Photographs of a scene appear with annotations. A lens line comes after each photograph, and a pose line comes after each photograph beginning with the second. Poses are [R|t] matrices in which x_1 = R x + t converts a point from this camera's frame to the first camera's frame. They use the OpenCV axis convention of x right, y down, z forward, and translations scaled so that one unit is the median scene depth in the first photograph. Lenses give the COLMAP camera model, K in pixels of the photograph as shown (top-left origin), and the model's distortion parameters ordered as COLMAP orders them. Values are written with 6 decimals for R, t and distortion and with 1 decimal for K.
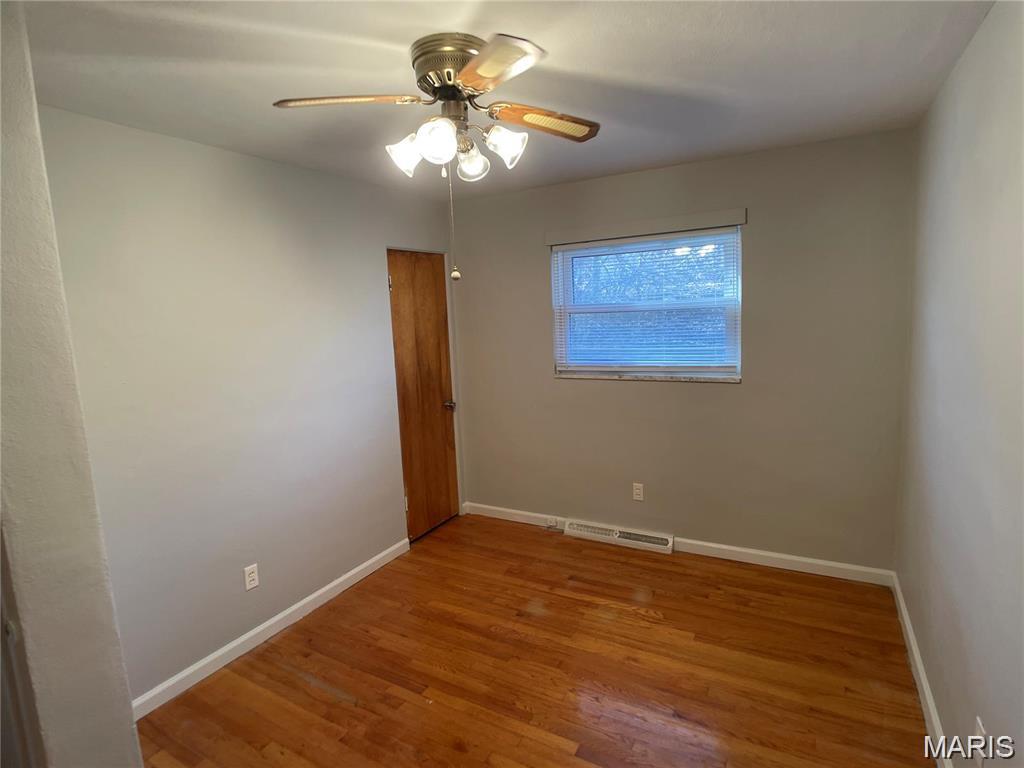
lens RADIAL K [[530.0, 0, 501.5], [0, 530.0, 361.0], [0, 0, 1]] dist [-0.022579, -0.003613]
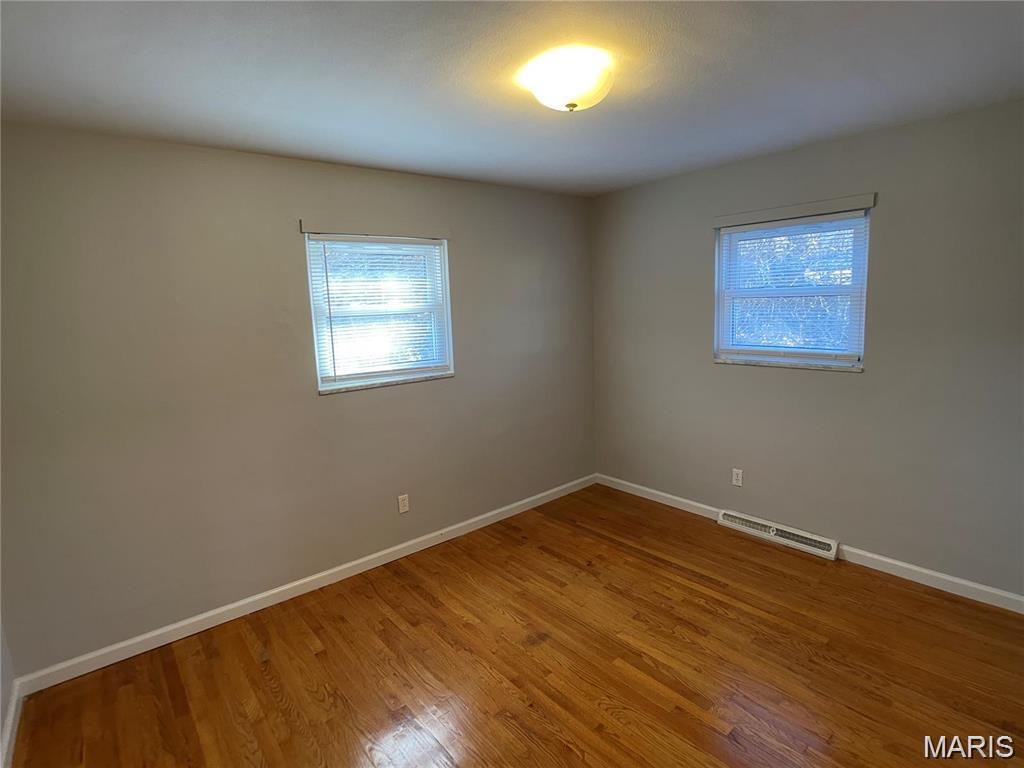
lens RADIAL K [[530.0, 0, 507.4], [0, 530.0, 381.4], [0, 0, 1]] dist [-0.022579, -0.003613]
pose [[0.932237, 0.060880, -0.356689, 0.106619], [-0.035565, 0.996388, 0.077114, -0.000205], [0.360096, -0.059203, 0.931035, -0.054695]]
